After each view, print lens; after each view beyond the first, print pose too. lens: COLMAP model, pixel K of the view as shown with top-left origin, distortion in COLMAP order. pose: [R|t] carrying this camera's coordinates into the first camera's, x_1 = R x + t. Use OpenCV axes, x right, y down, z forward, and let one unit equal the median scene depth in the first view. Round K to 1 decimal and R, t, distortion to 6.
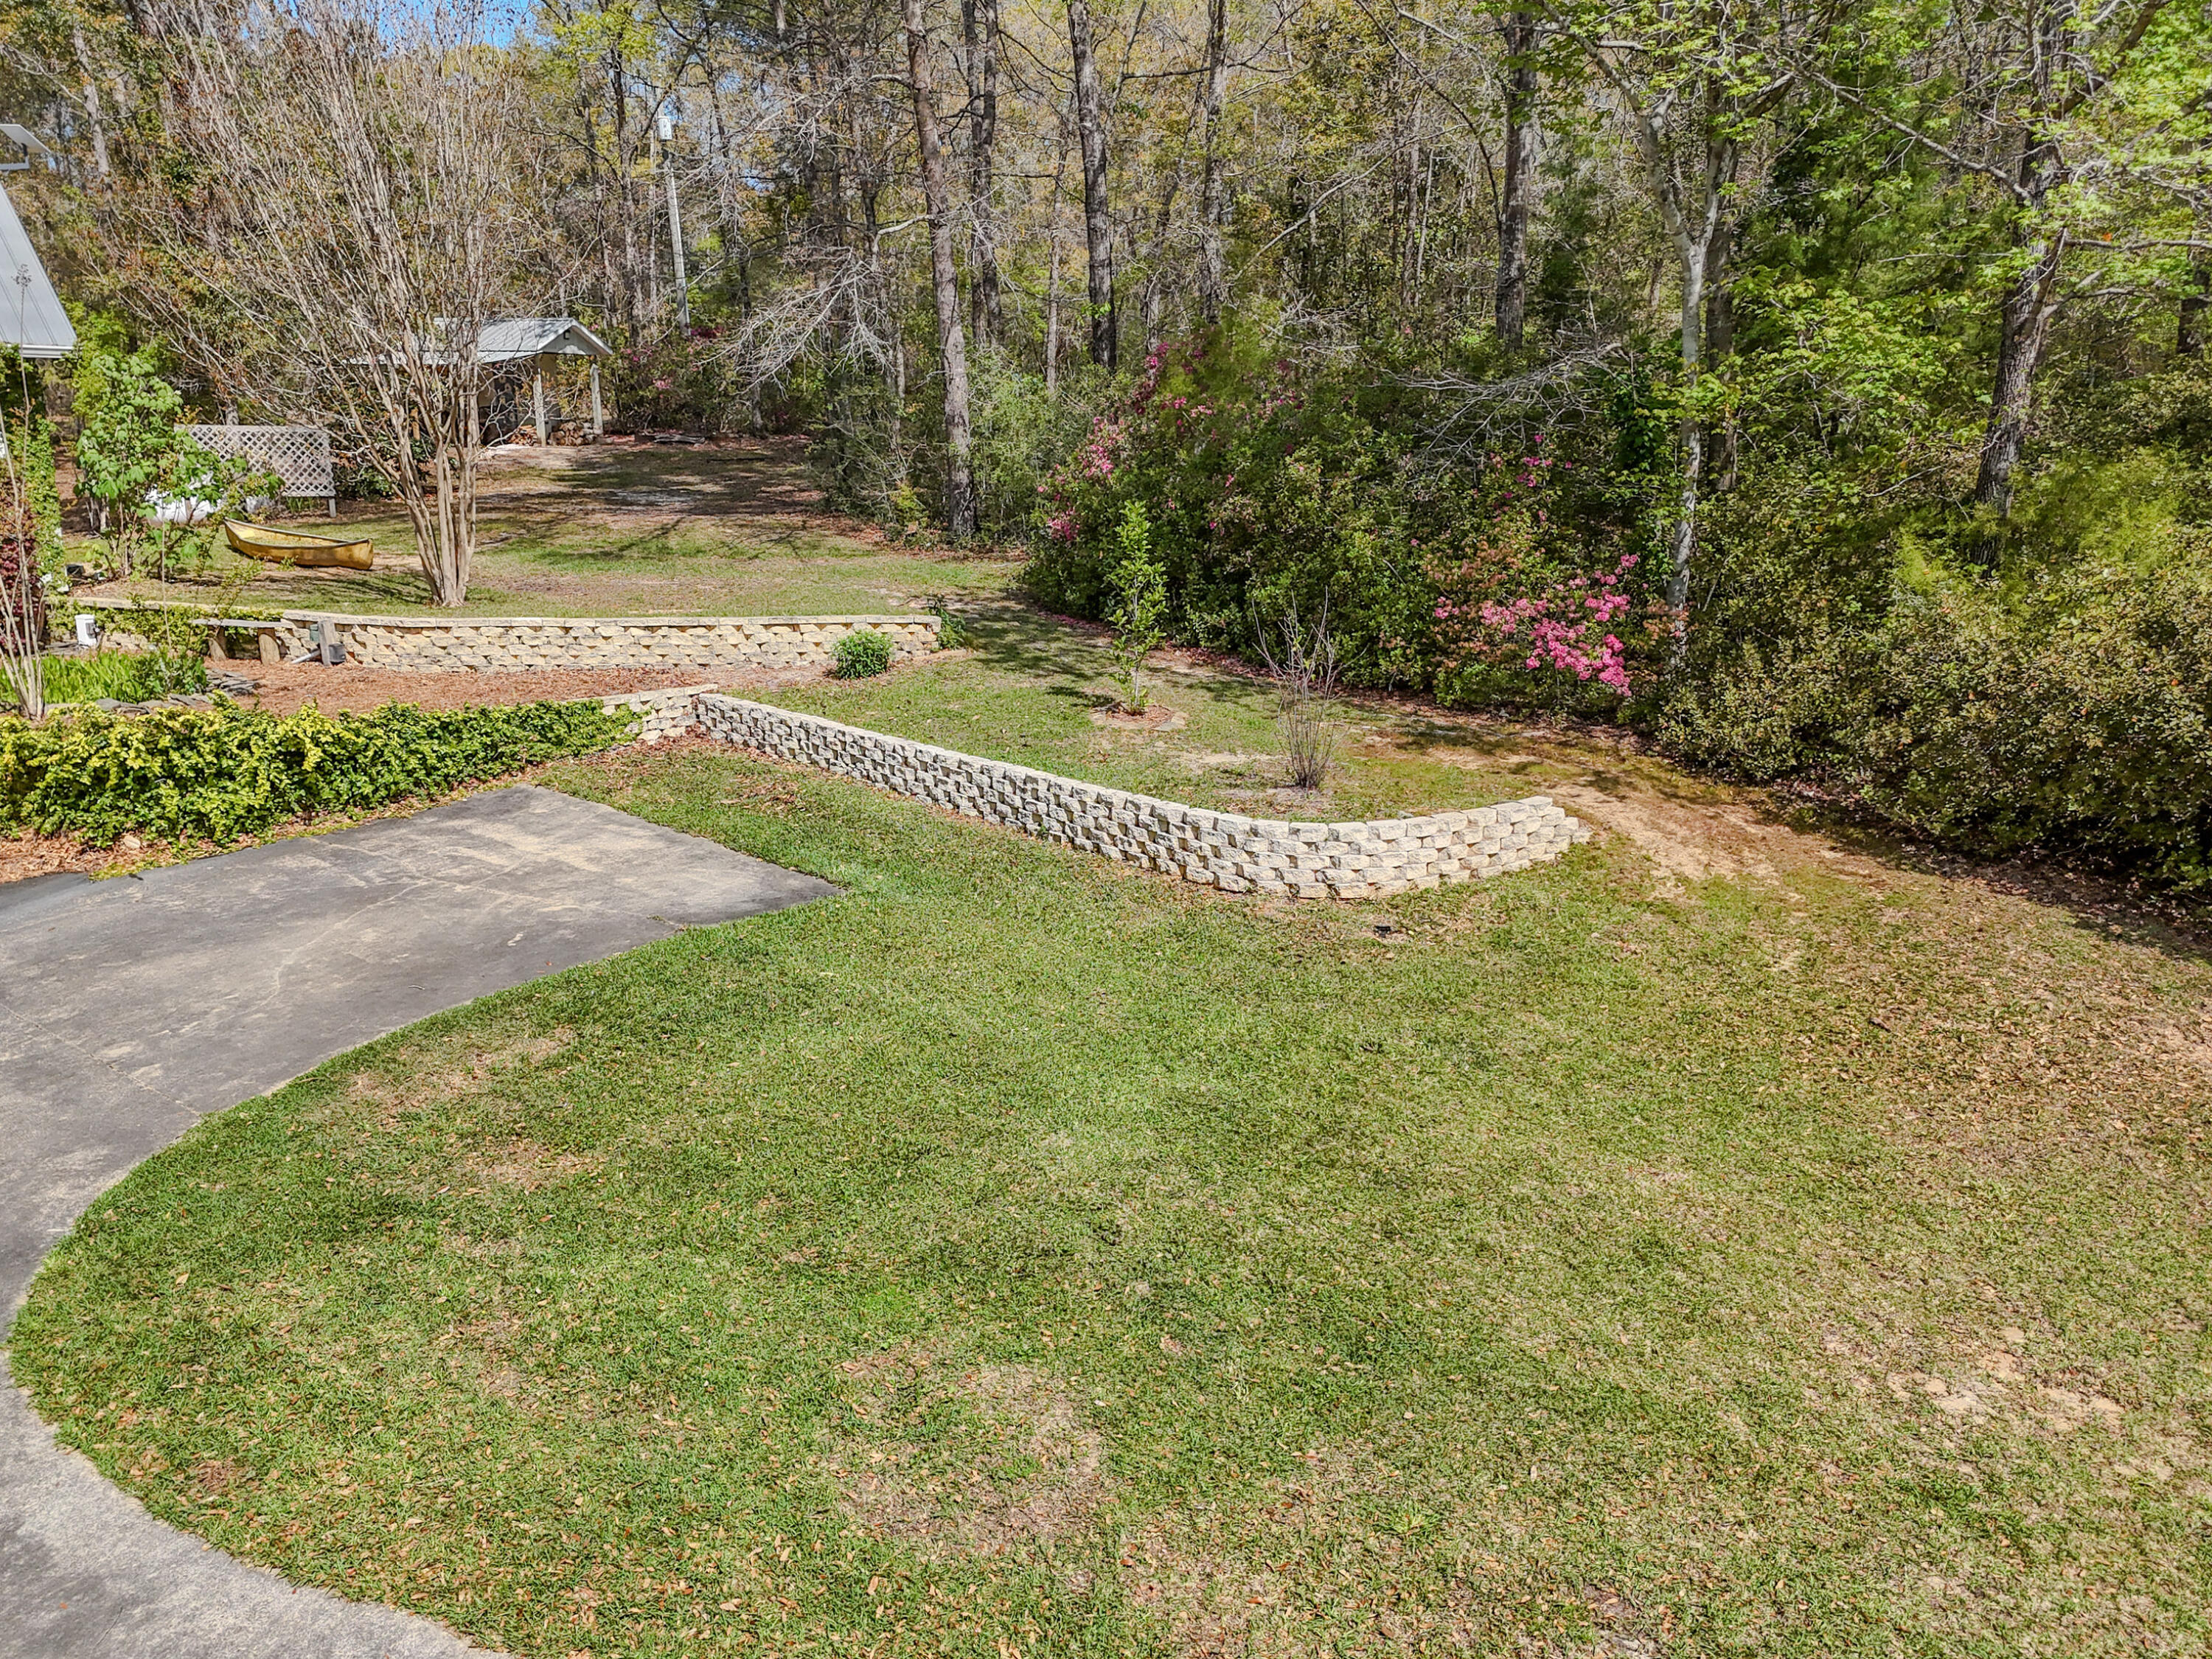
lens RADIAL K [[1642.0, 0, 1114.4], [0, 1642.0, 830.1], [0, 0, 1]] dist [0.052233, -0.044869]
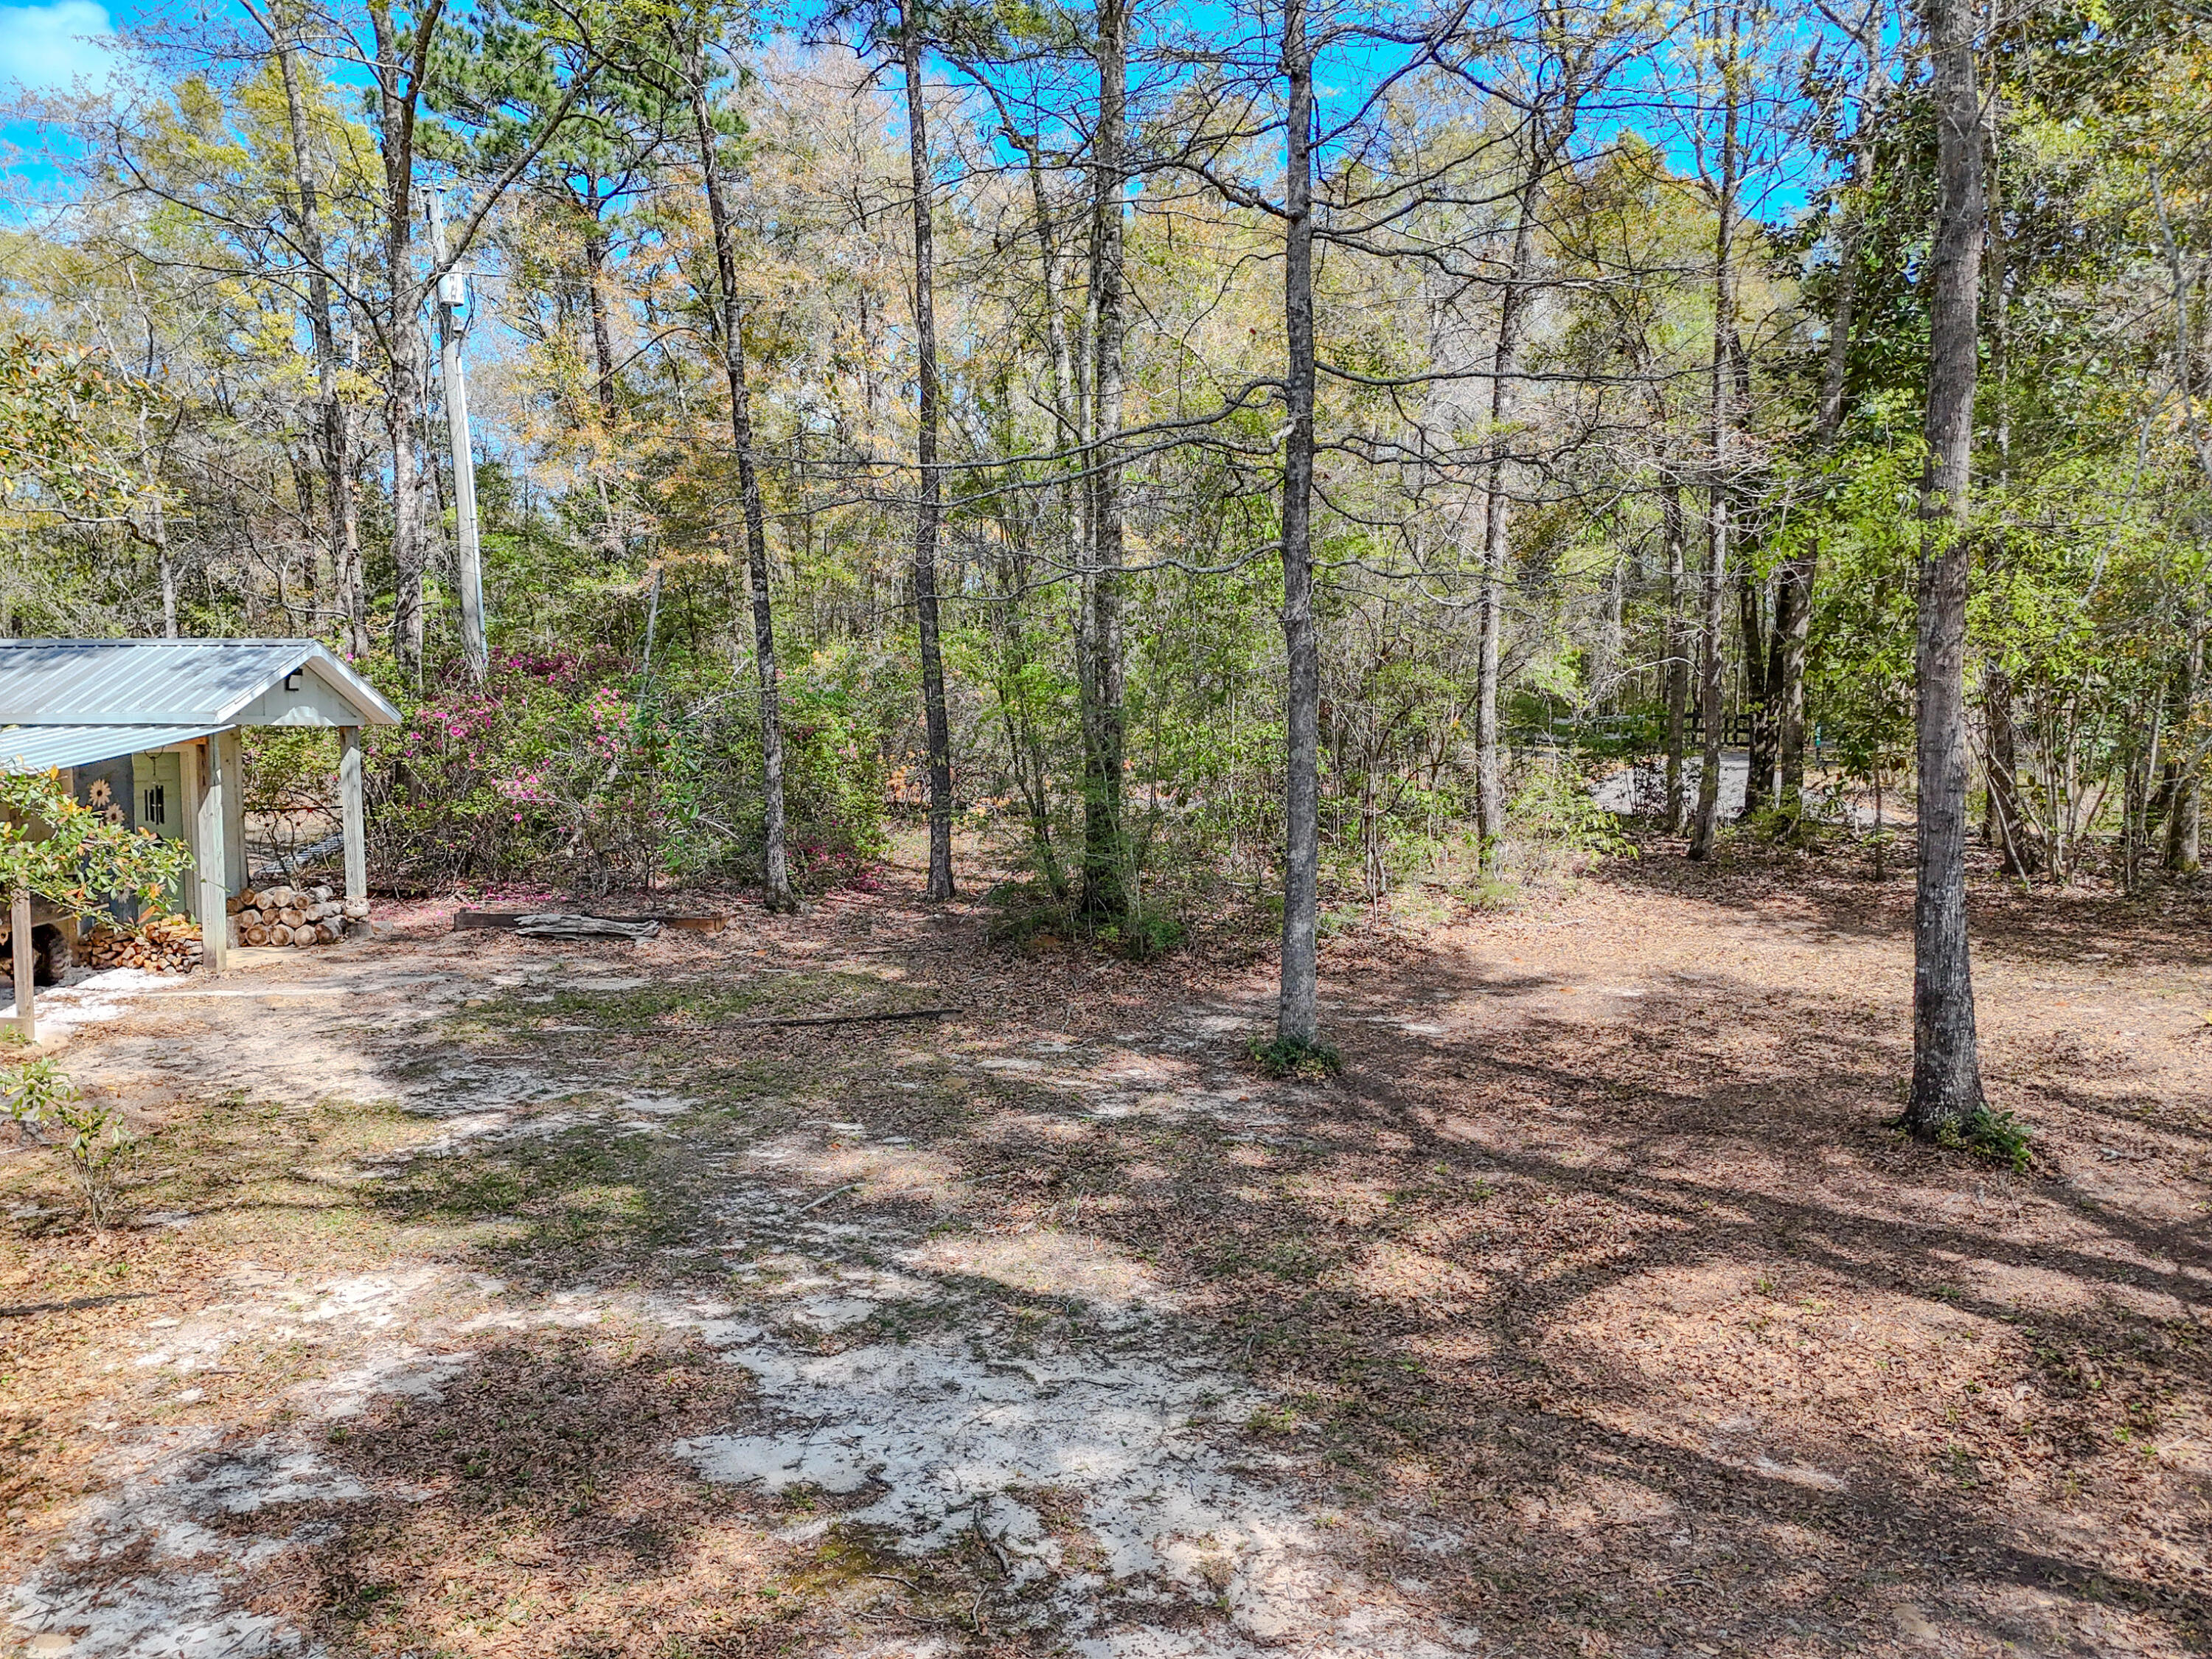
lens RADIAL K [[1634.8, 0, 1106.0], [0, 1634.8, 829.5], [0, 0, 1]] dist [0.069983, -0.056384]
pose [[0.967492, -0.026231, 0.251538, -0.659309], [0.072104, 0.981936, -0.174934, -0.491613], [-0.242406, 0.187384, 0.951907, 1.585124]]
